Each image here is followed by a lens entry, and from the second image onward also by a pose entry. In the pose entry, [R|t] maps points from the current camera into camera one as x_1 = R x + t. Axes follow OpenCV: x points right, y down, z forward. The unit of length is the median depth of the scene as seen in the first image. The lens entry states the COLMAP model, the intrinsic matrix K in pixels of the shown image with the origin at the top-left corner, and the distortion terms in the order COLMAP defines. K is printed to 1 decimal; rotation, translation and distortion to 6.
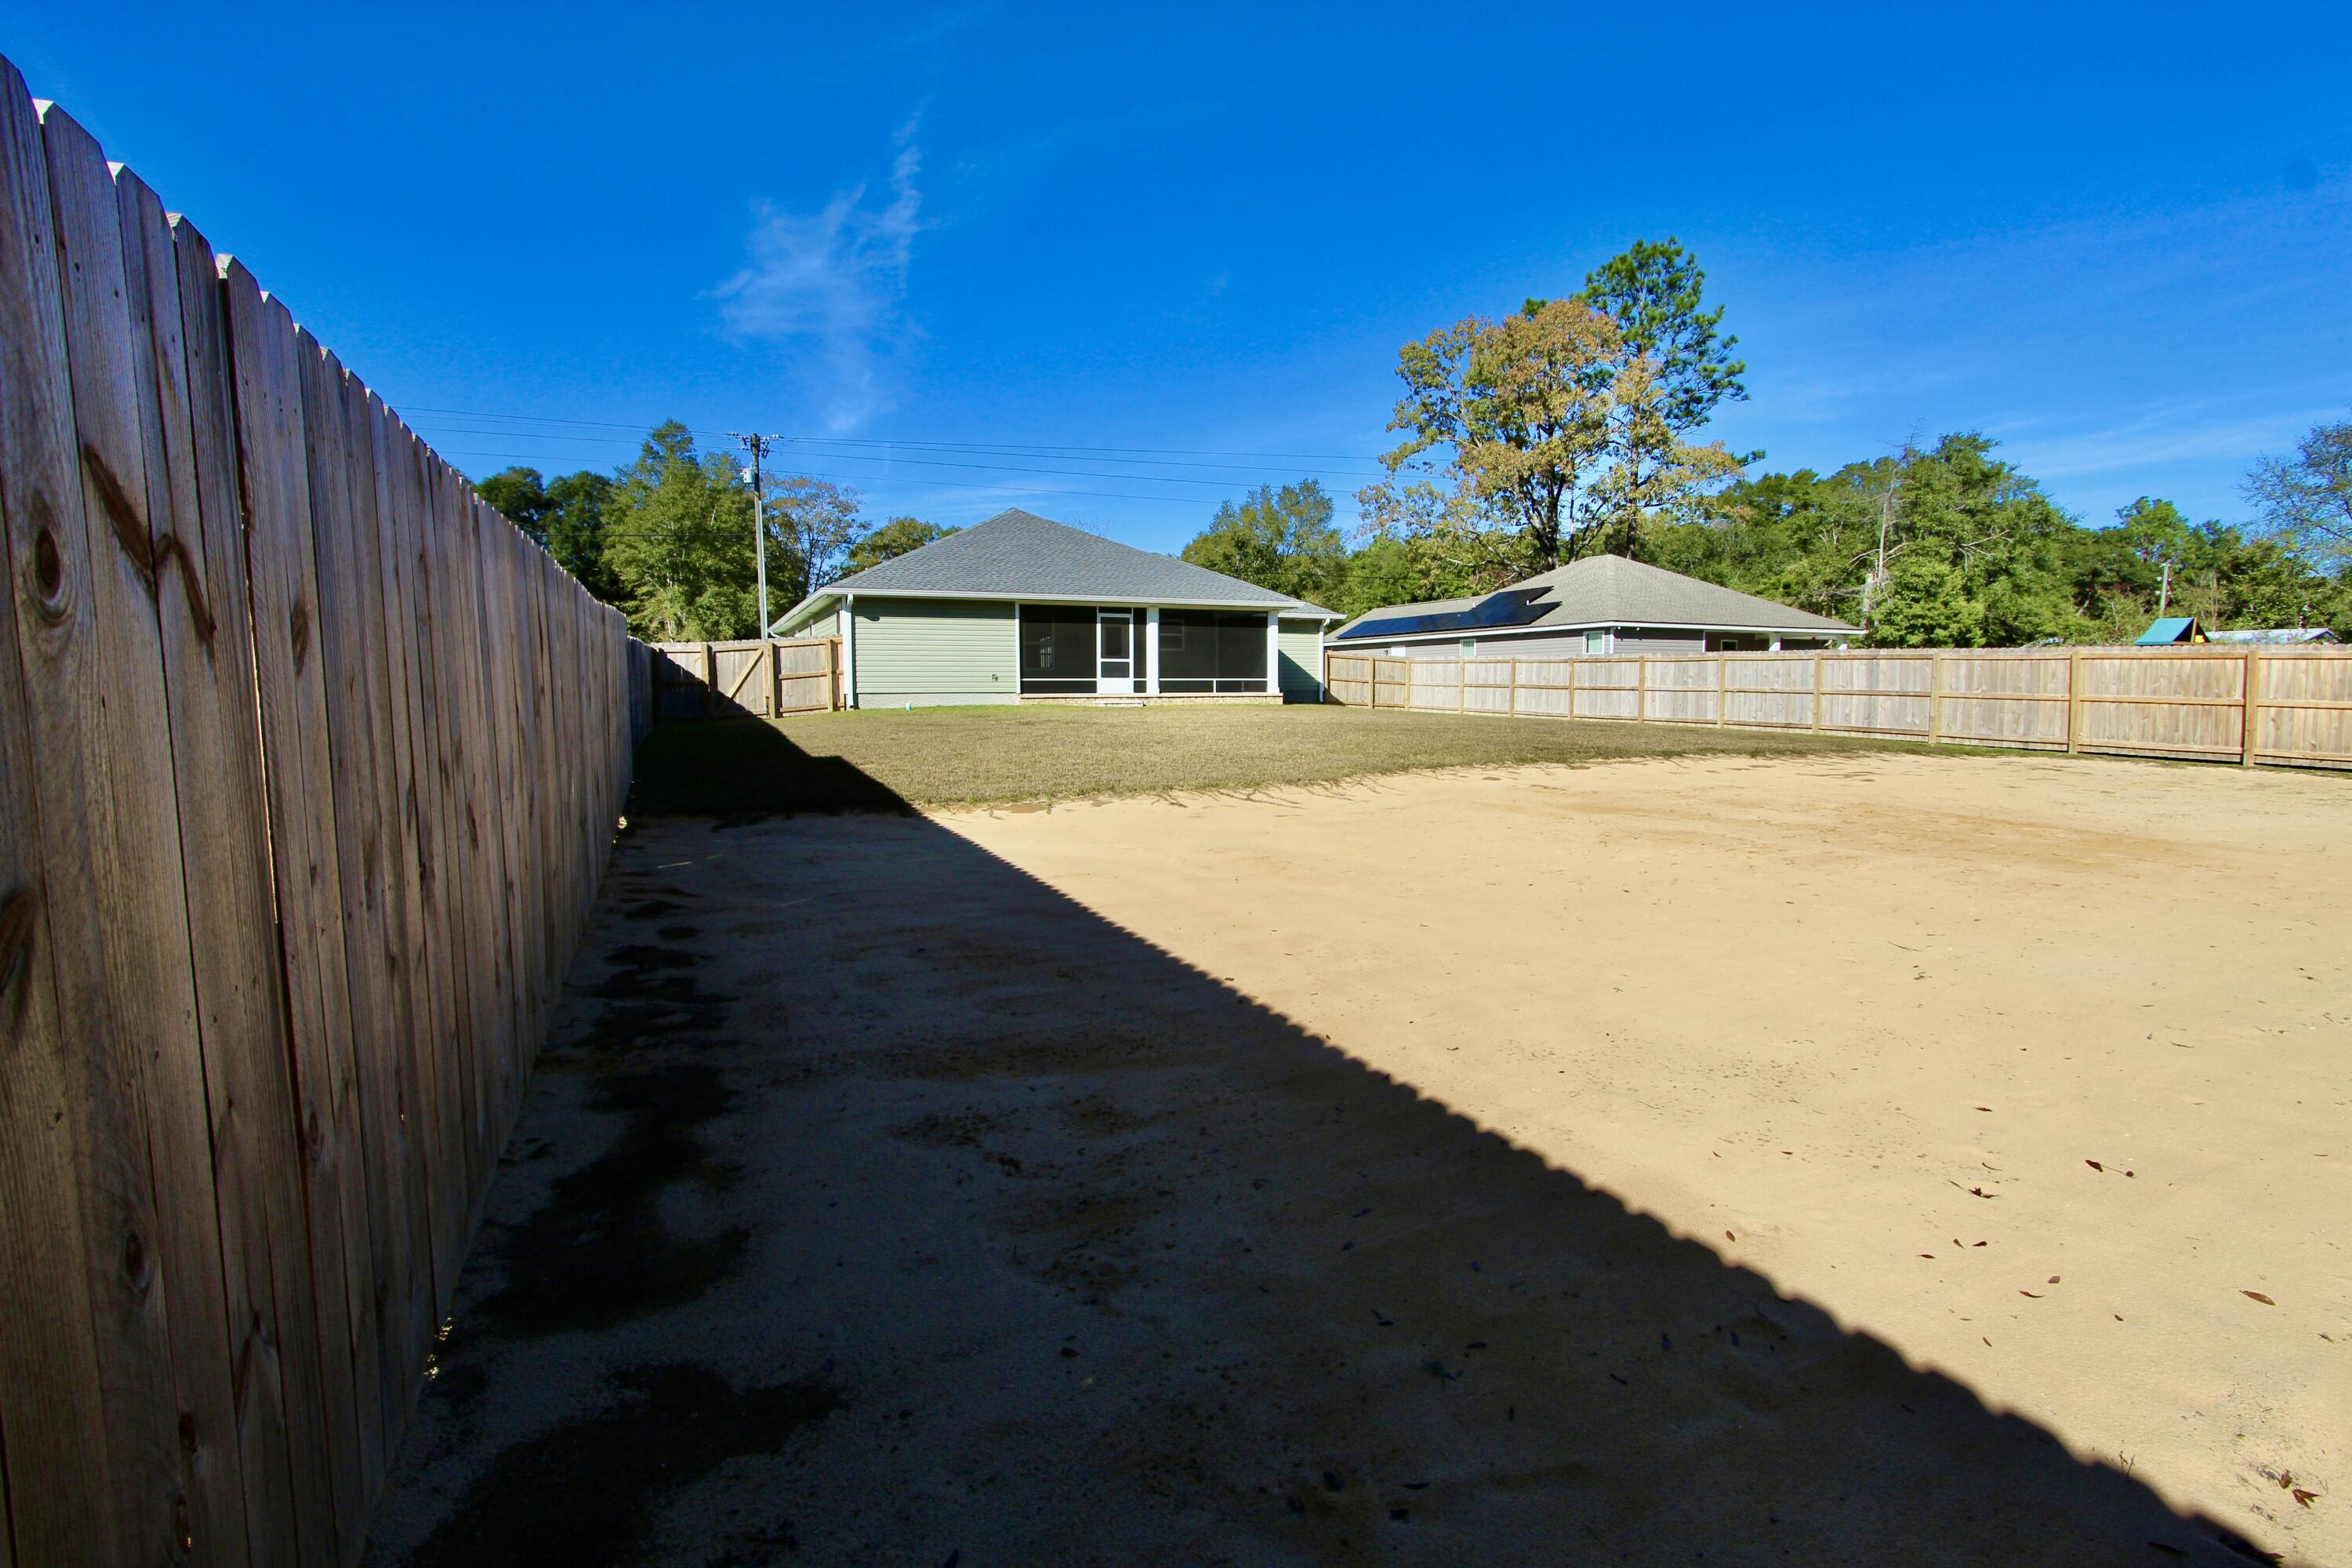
lens RADIAL K [[1081.9, 0, 1180.2], [0, 1081.9, 800.7], [0, 0, 1]] dist [-0.019049, 0.001851]
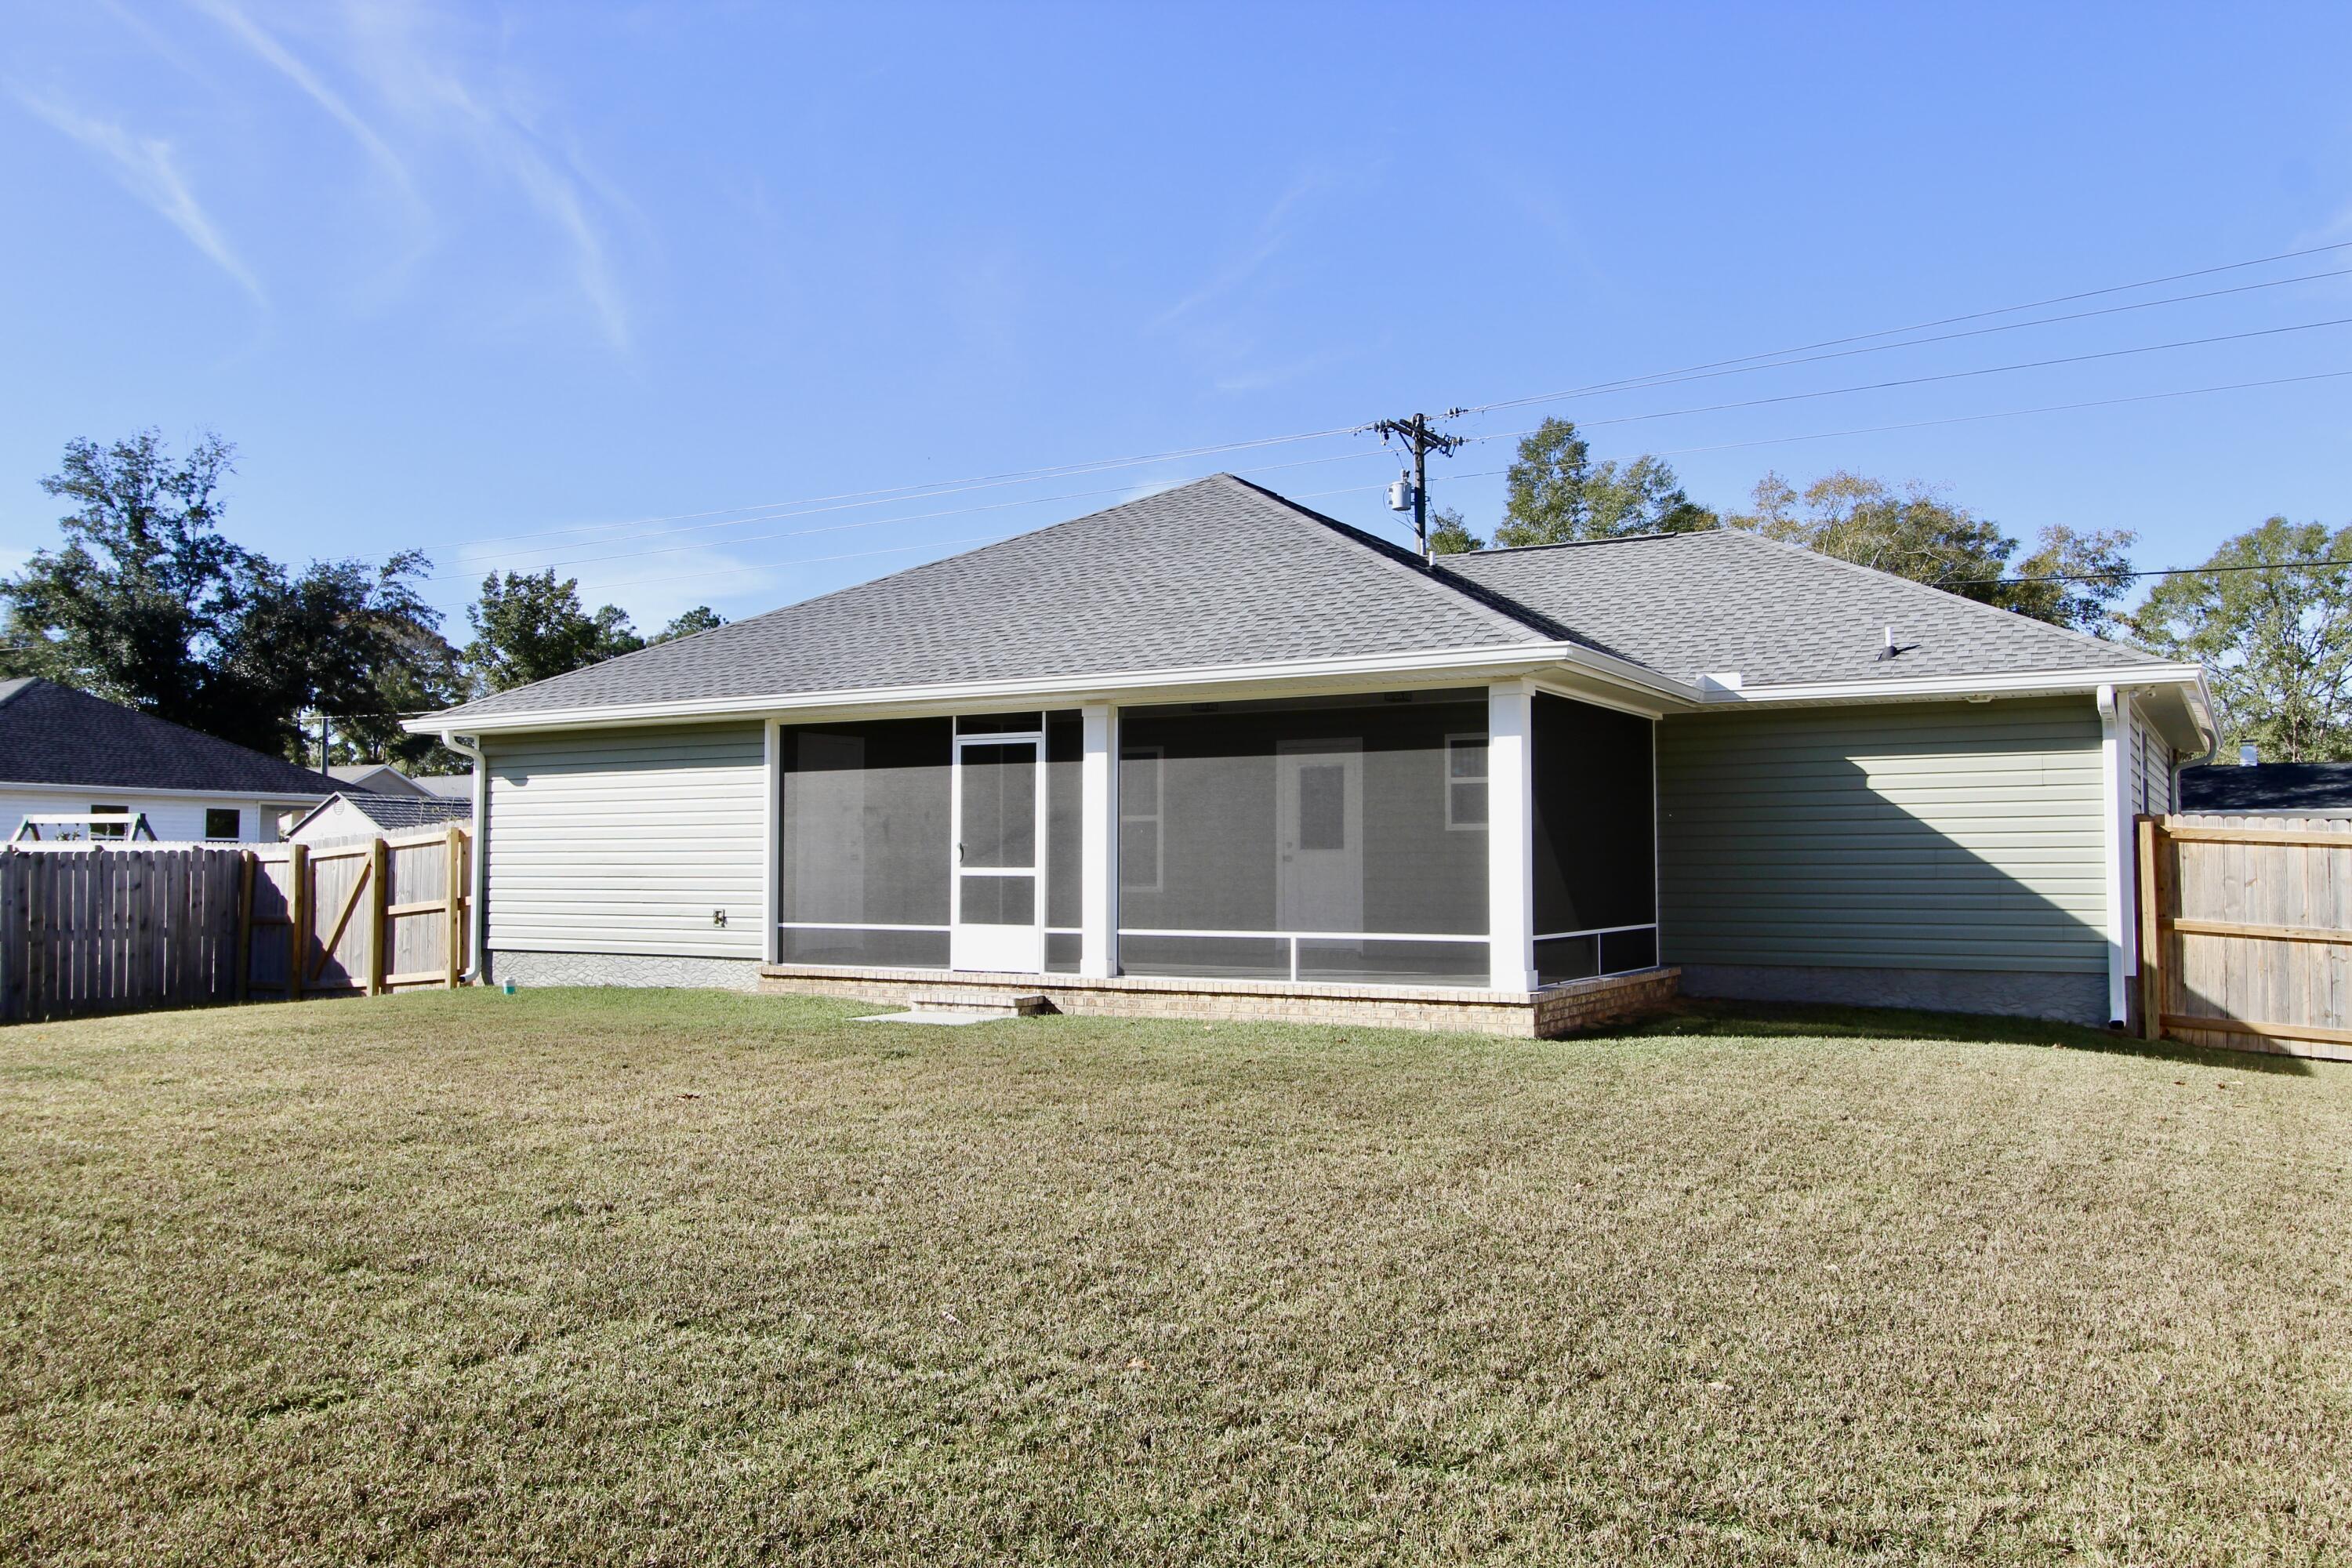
lens RADIAL K [[1821.2, 0, 1151.7], [0, 1821.2, 796.4], [0, 0, 1]] dist [0.002593, -0.001334]
pose [[0.587232, -0.030560, -0.808842, 0.421774], [-0.087304, 0.991066, -0.100829, -0.100413], [0.804697, 0.129825, 0.579317, 0.711835]]
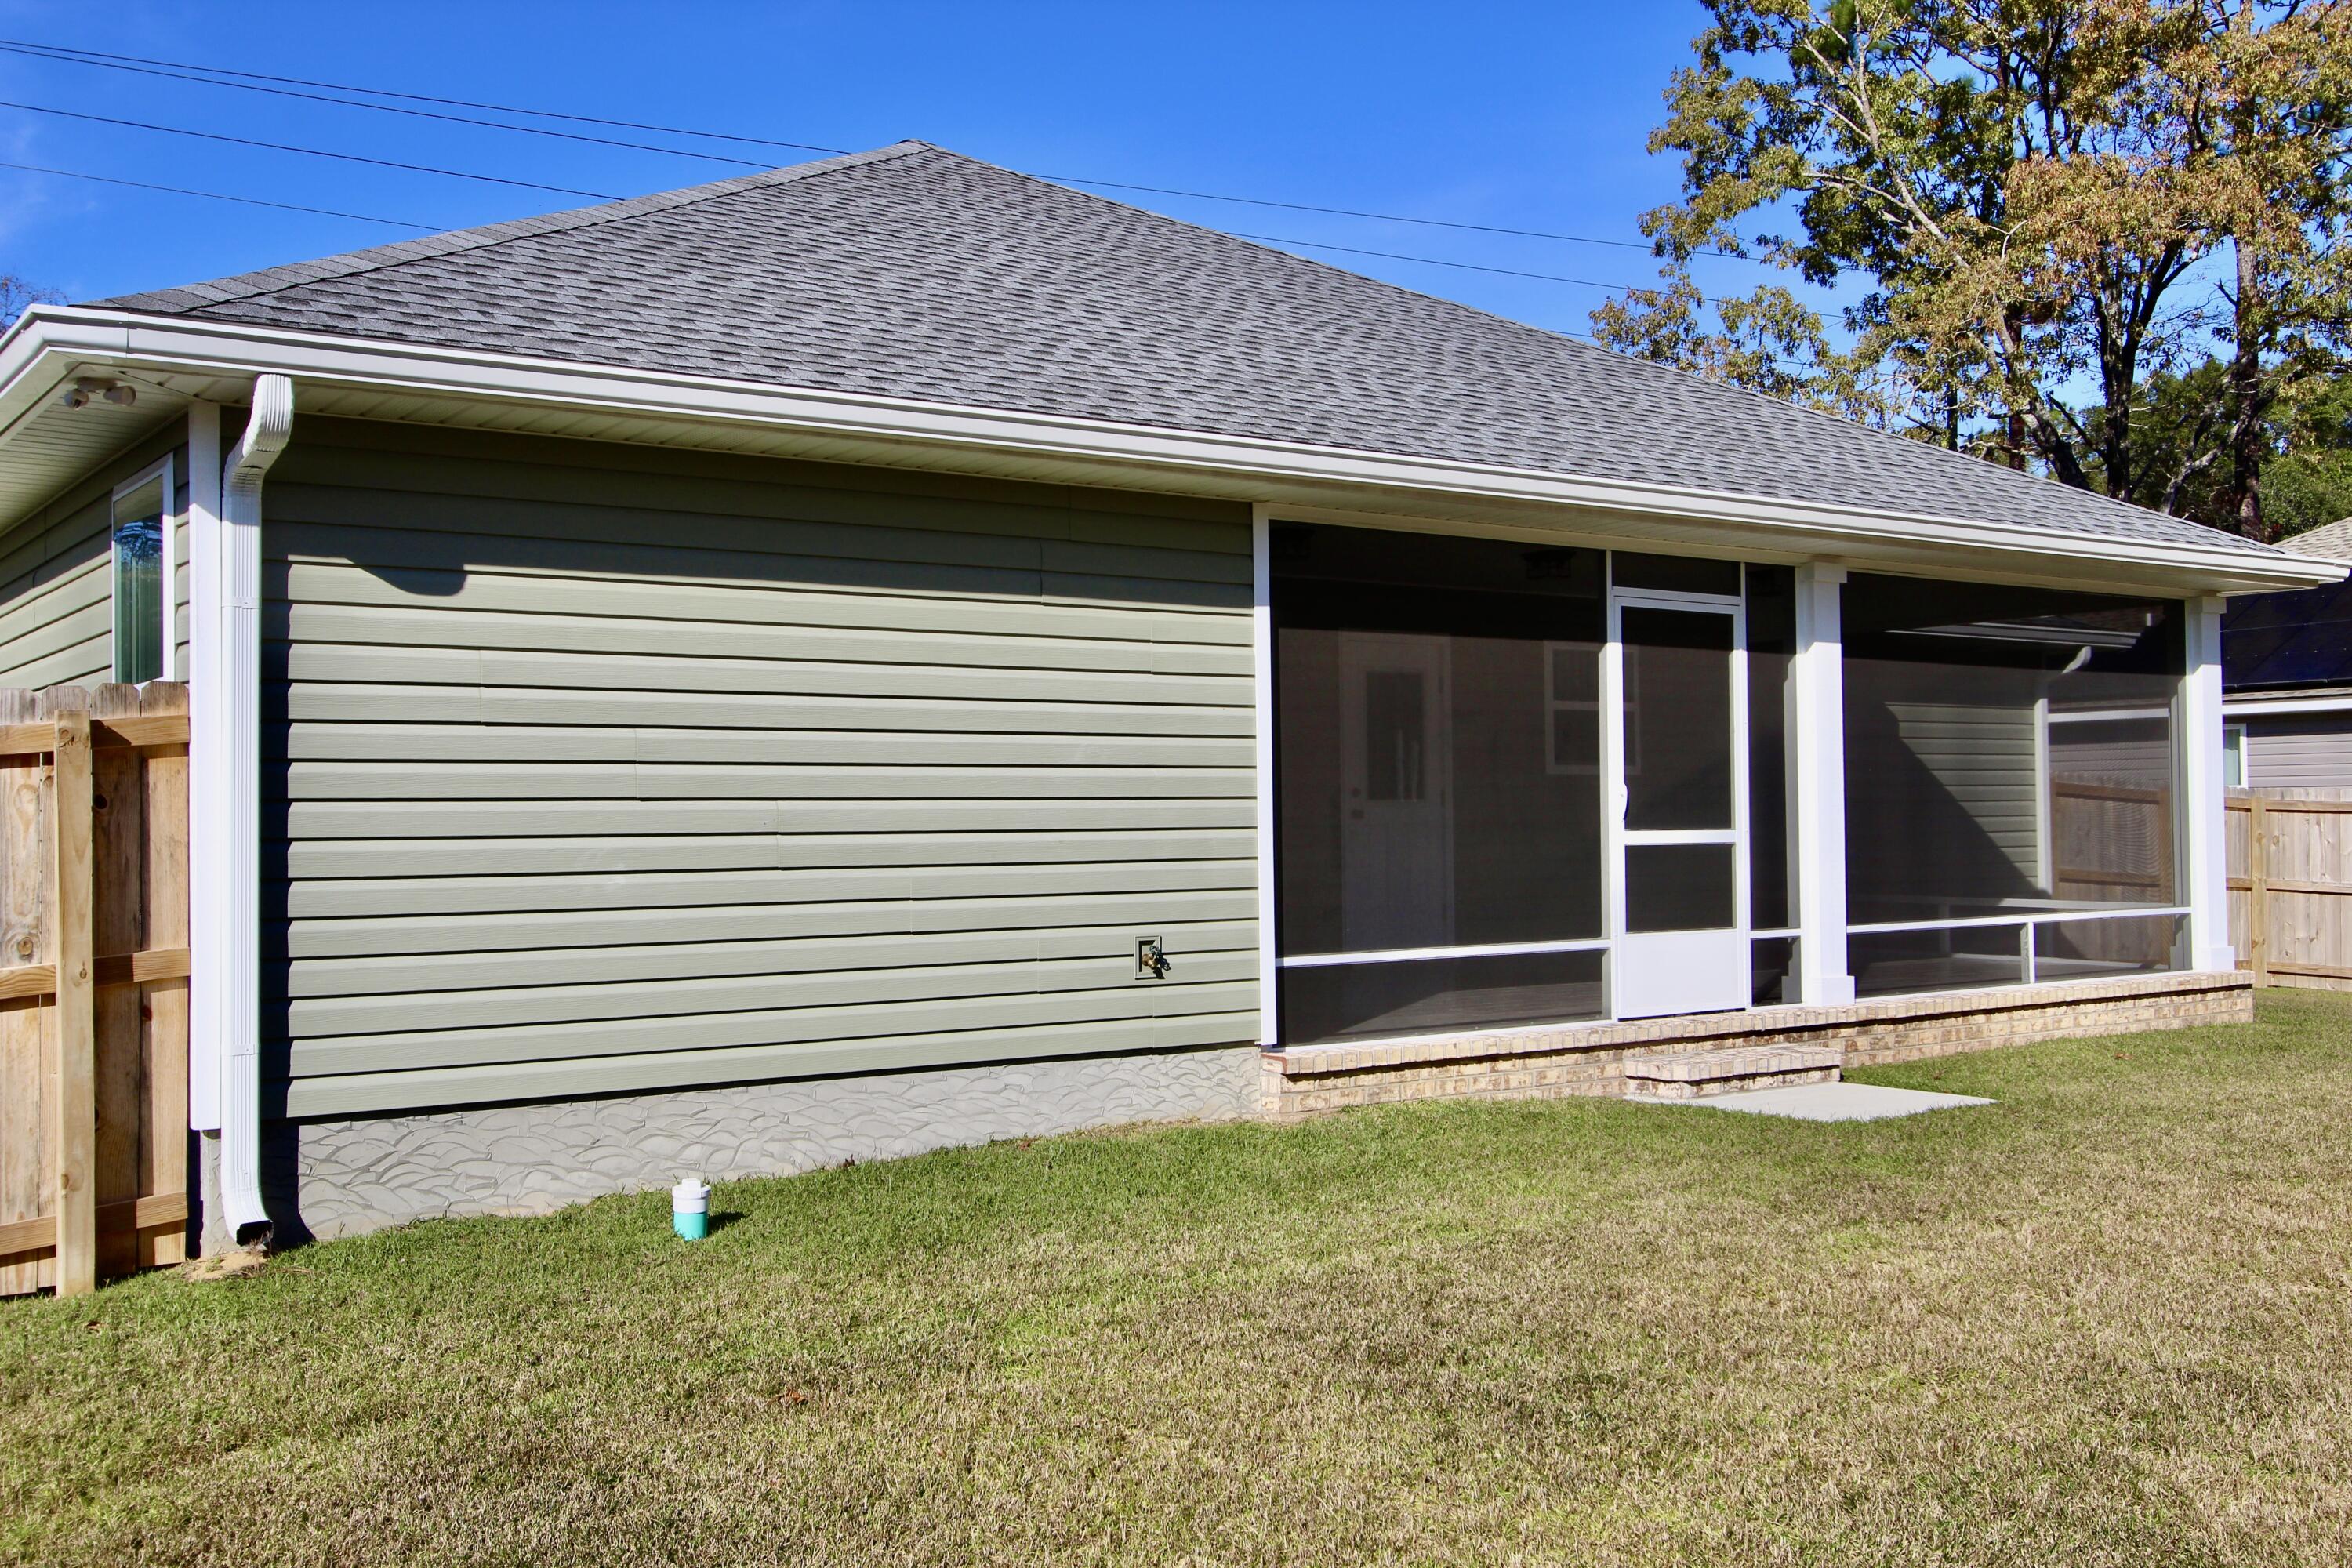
lens RADIAL K [[2272.0, 0, 1180.6], [0, 2272.0, 796.5], [0, 0, 1]] dist [0.021843, 0.000000]
pose [[0.975426, -0.008100, 0.220179, -0.231465], [0.034270, 0.992739, -0.115300, -0.094217], [-0.217647, 0.120012, 0.968621, 0.636886]]
